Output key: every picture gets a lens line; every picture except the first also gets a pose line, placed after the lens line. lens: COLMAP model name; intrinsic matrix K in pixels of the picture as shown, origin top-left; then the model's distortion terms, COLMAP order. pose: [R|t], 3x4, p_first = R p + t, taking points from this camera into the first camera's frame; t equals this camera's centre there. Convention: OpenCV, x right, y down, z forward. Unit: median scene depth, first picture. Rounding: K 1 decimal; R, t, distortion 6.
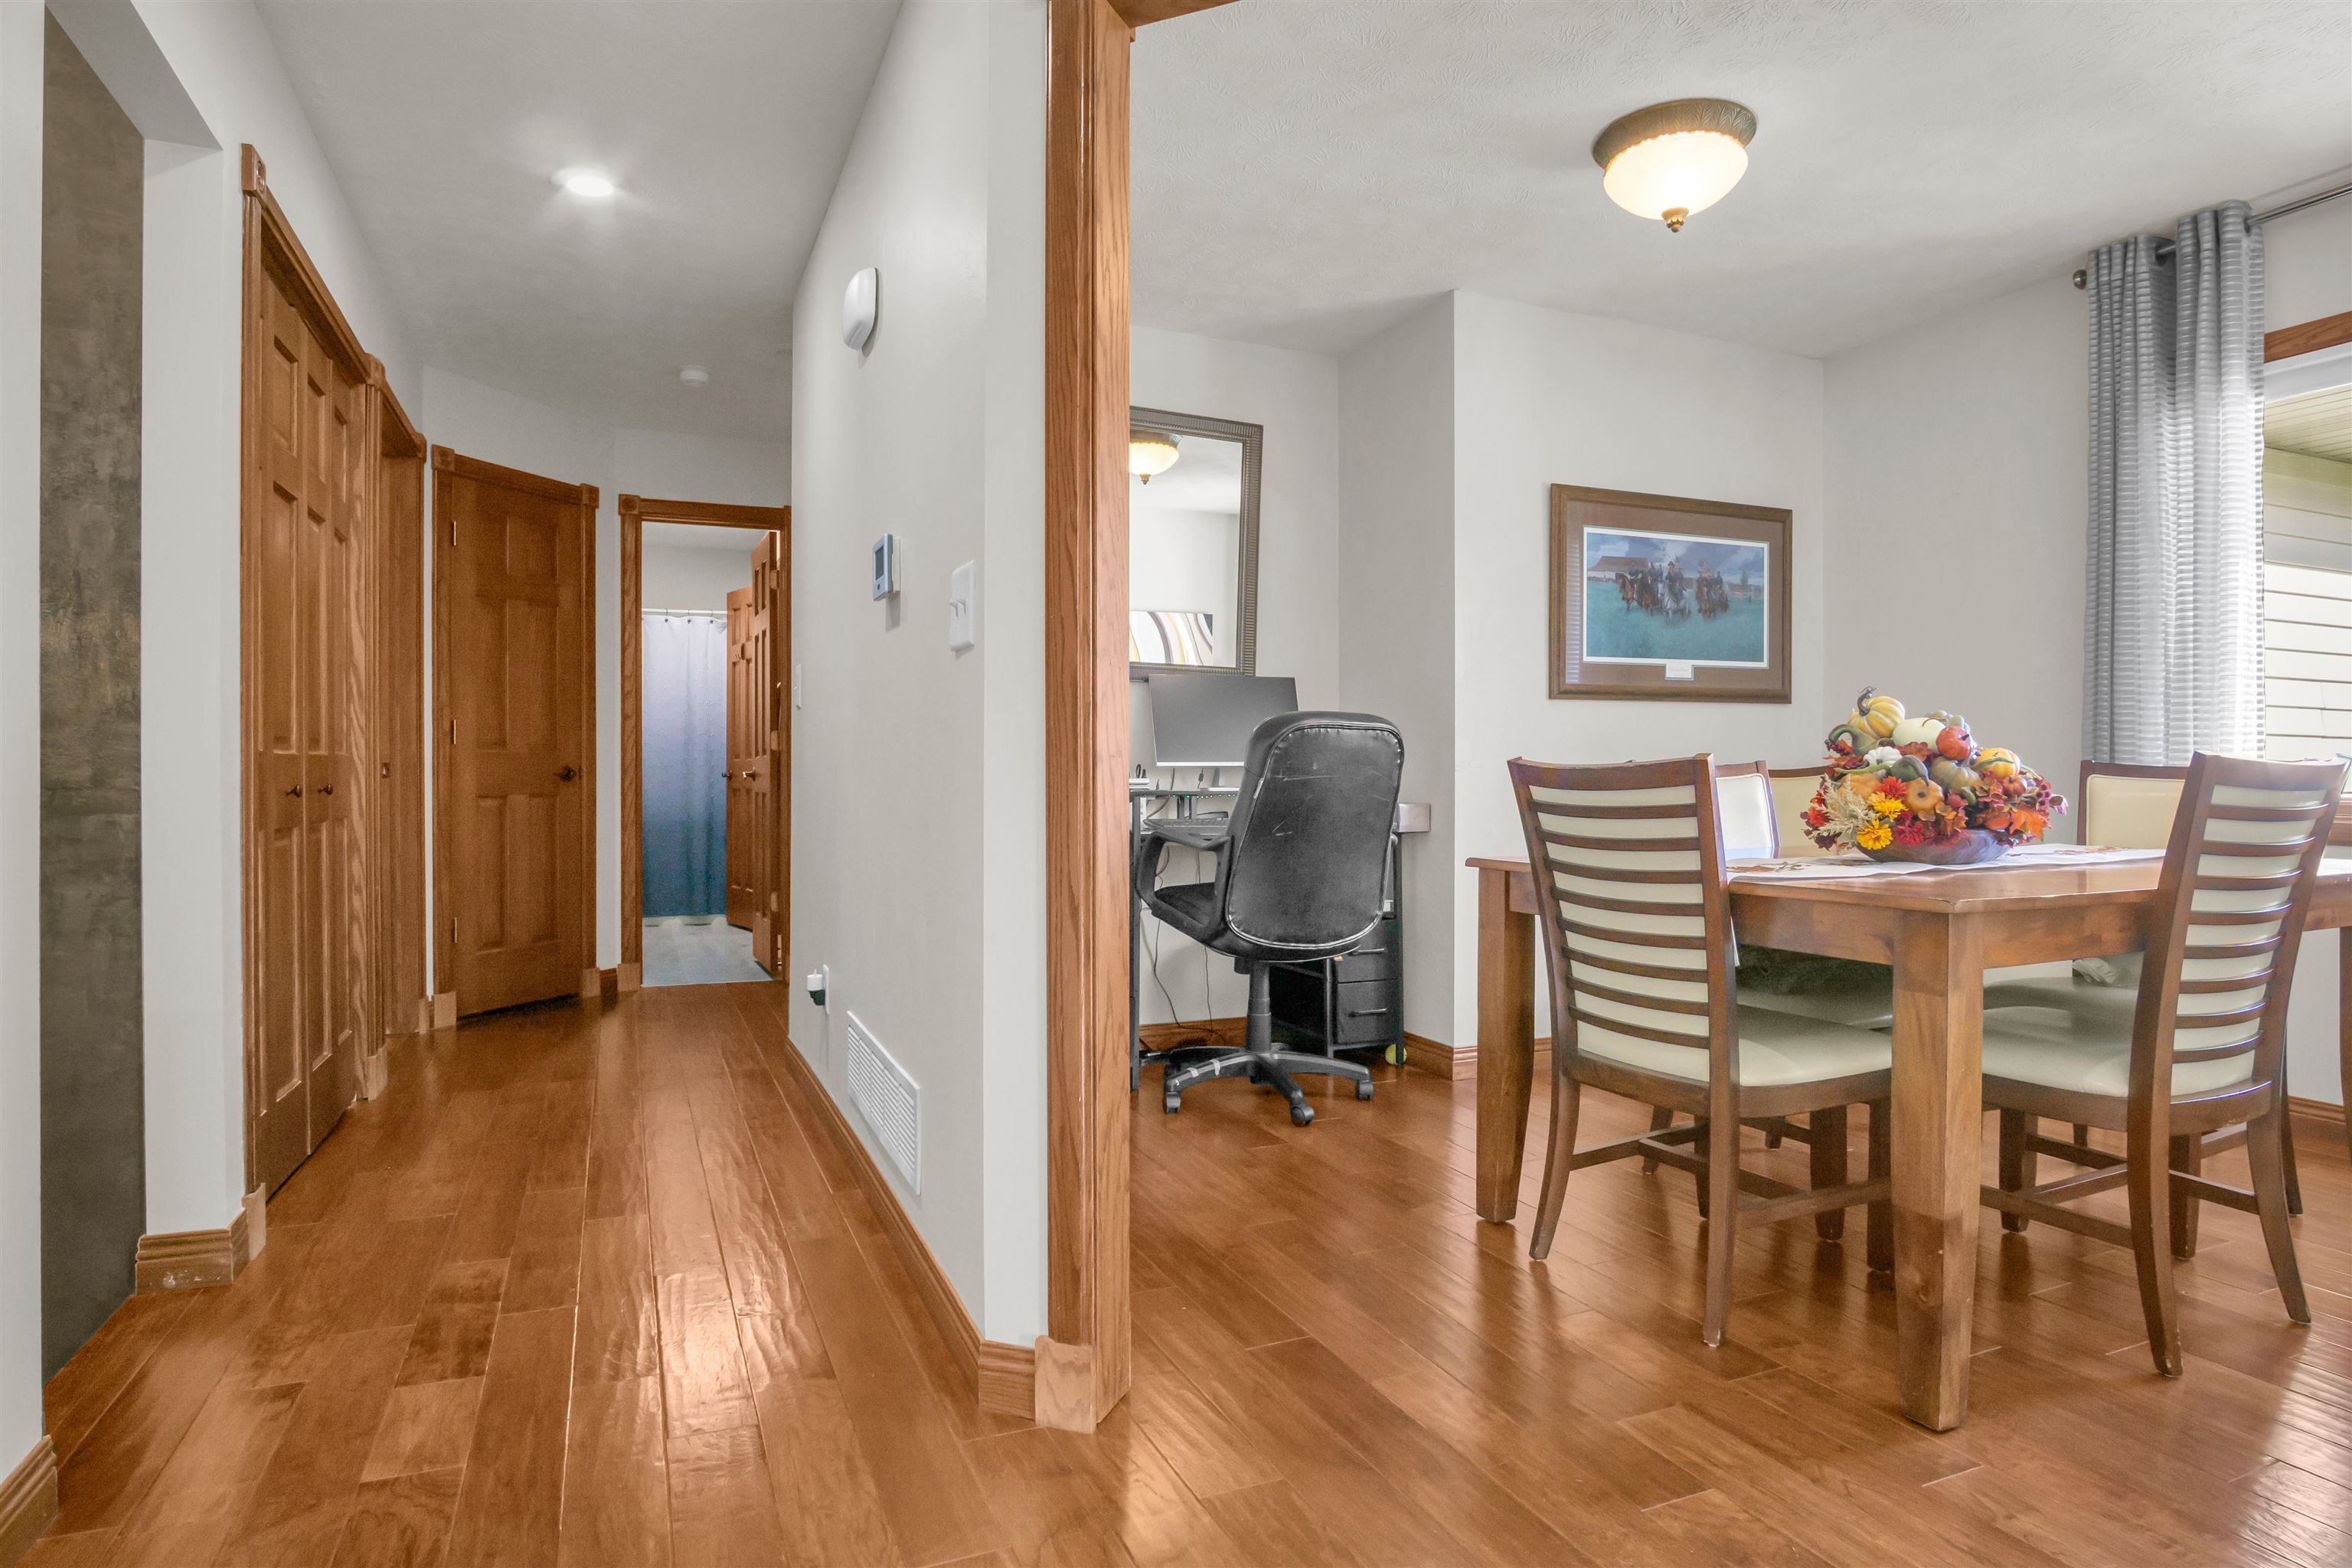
lens RADIAL K [[1281.1, 0, 1172.7], [0, 1281.1, 792.2], [0, 0, 1]] dist [-0.024661, 0.001921]
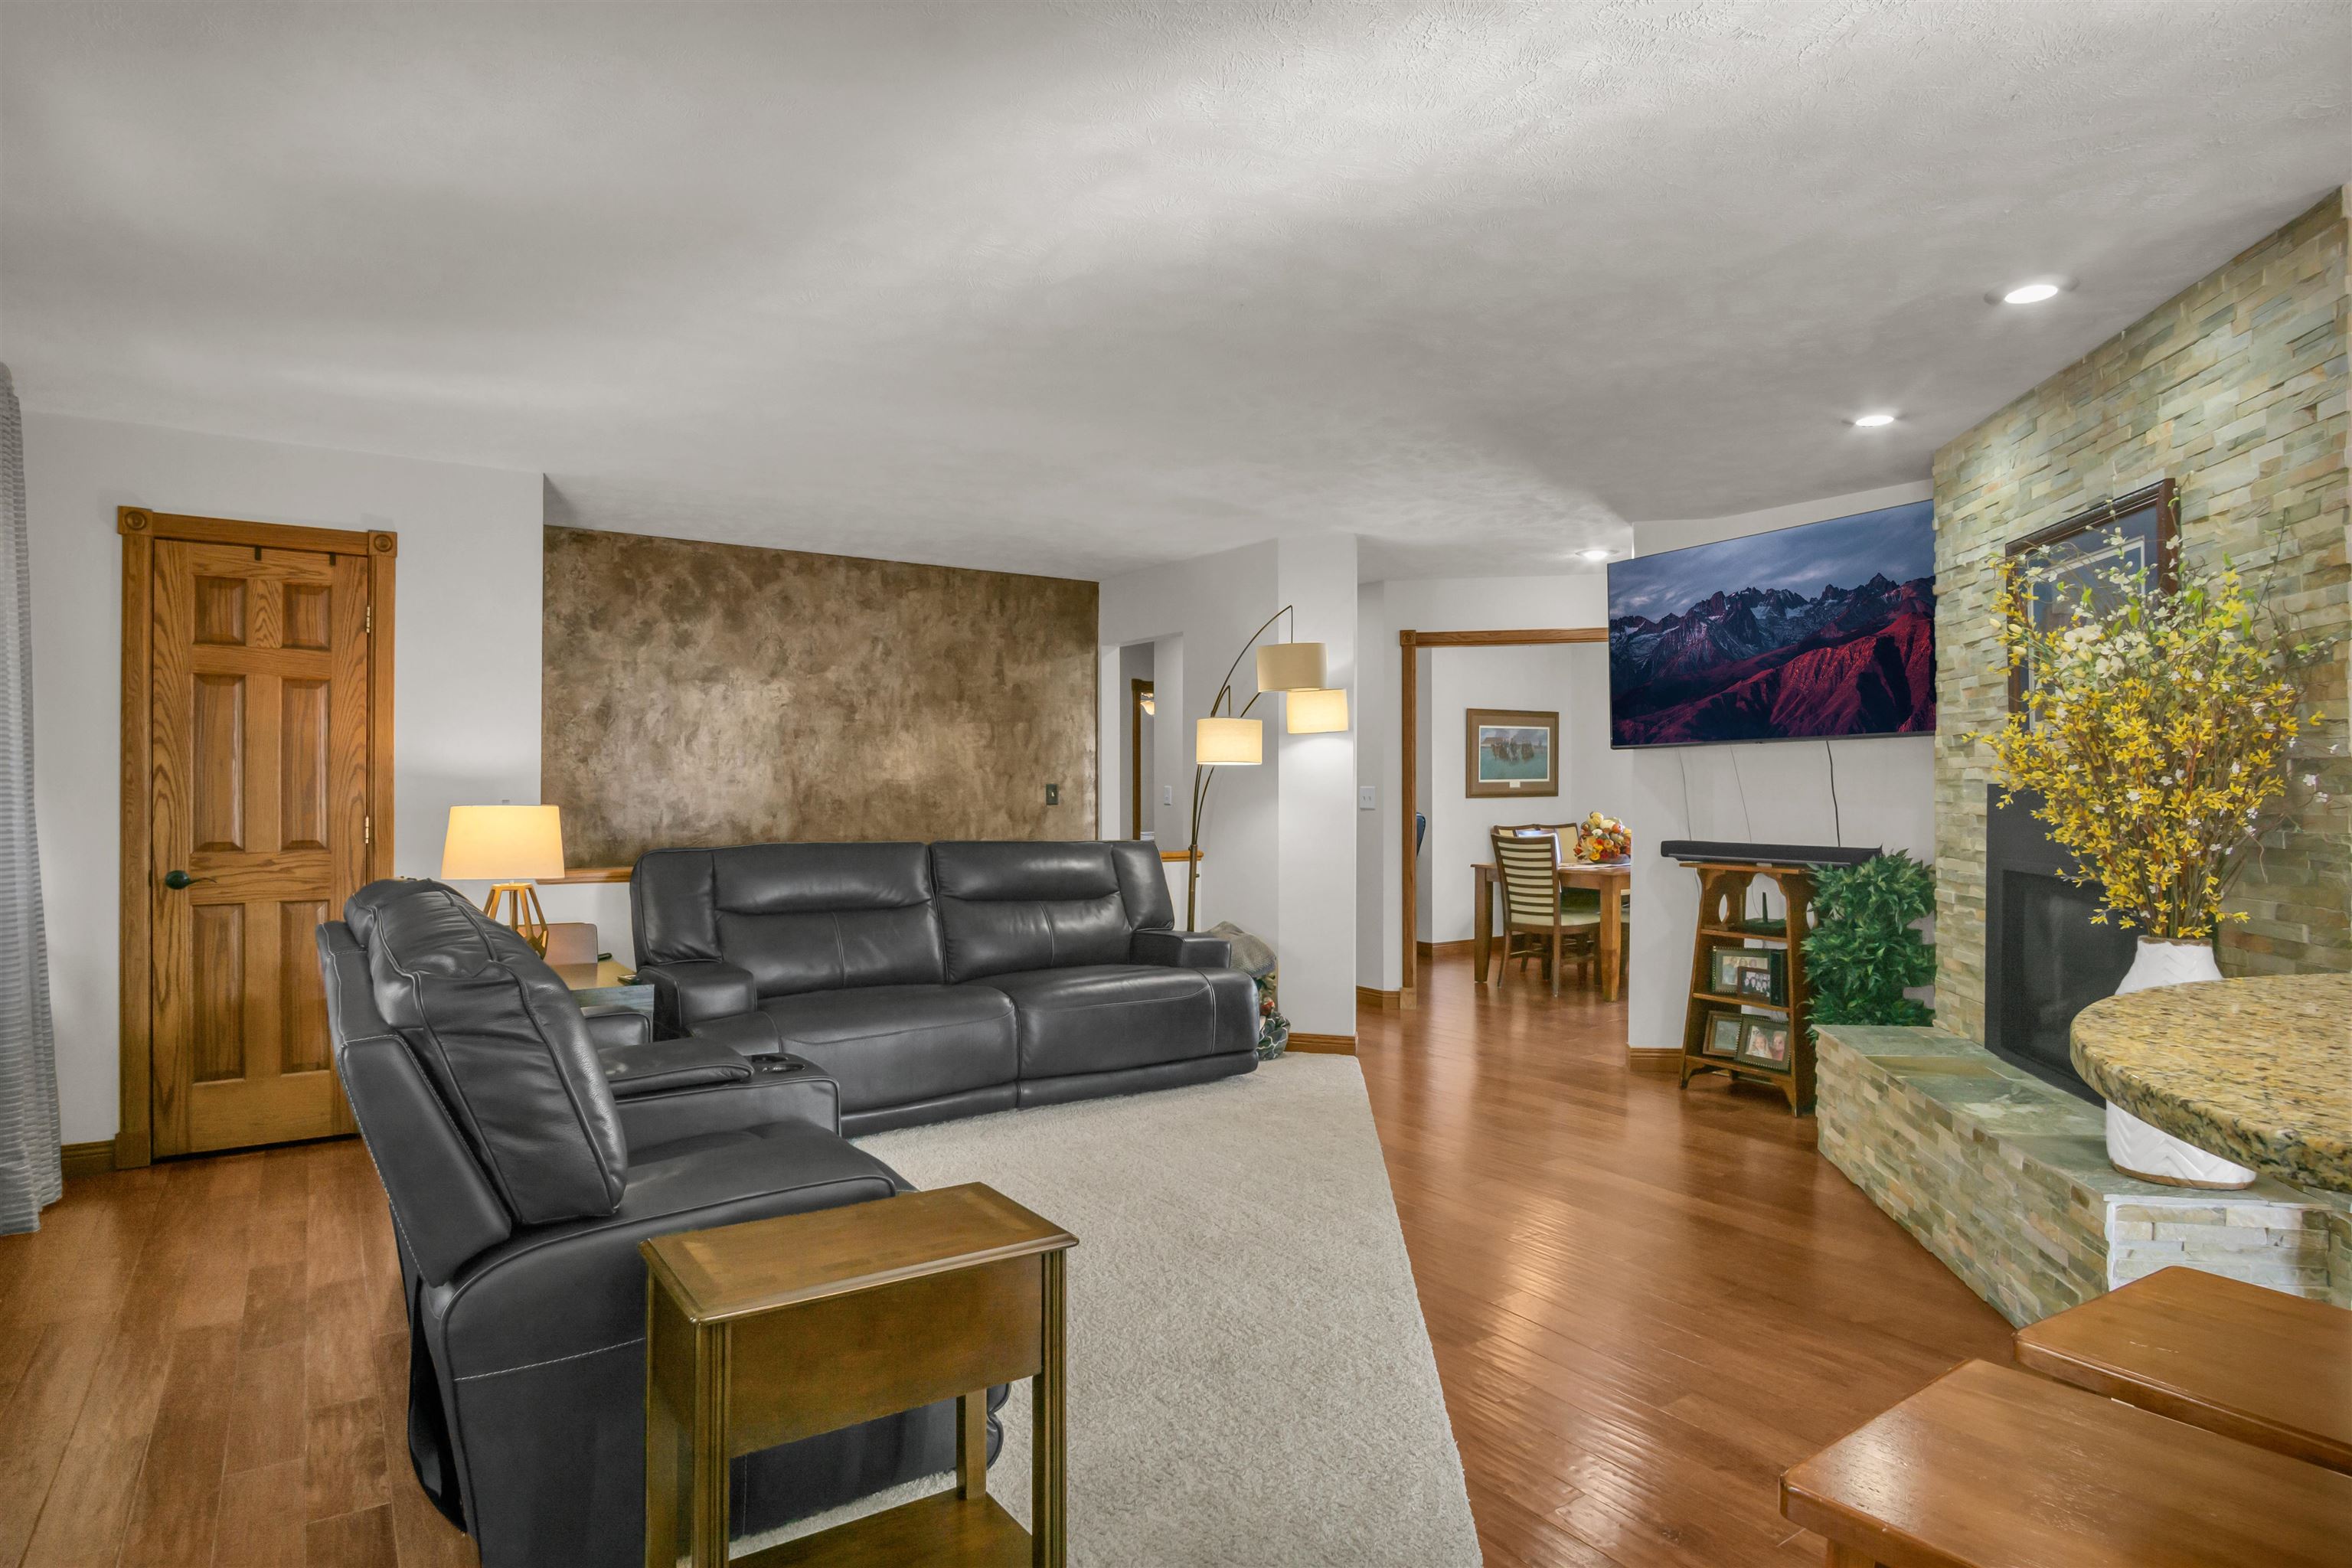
lens RADIAL K [[1281.1, 0, 1172.7], [0, 1281.1, 792.2], [0, 0, 1]] dist [-0.024661, 0.001921]
pose [[0.981015, 0.003964, 0.193893, -1.176213], [-0.002070, 0.999948, -0.009970, -0.097549], [-0.193922, 0.009379, 0.980972, -2.058740]]
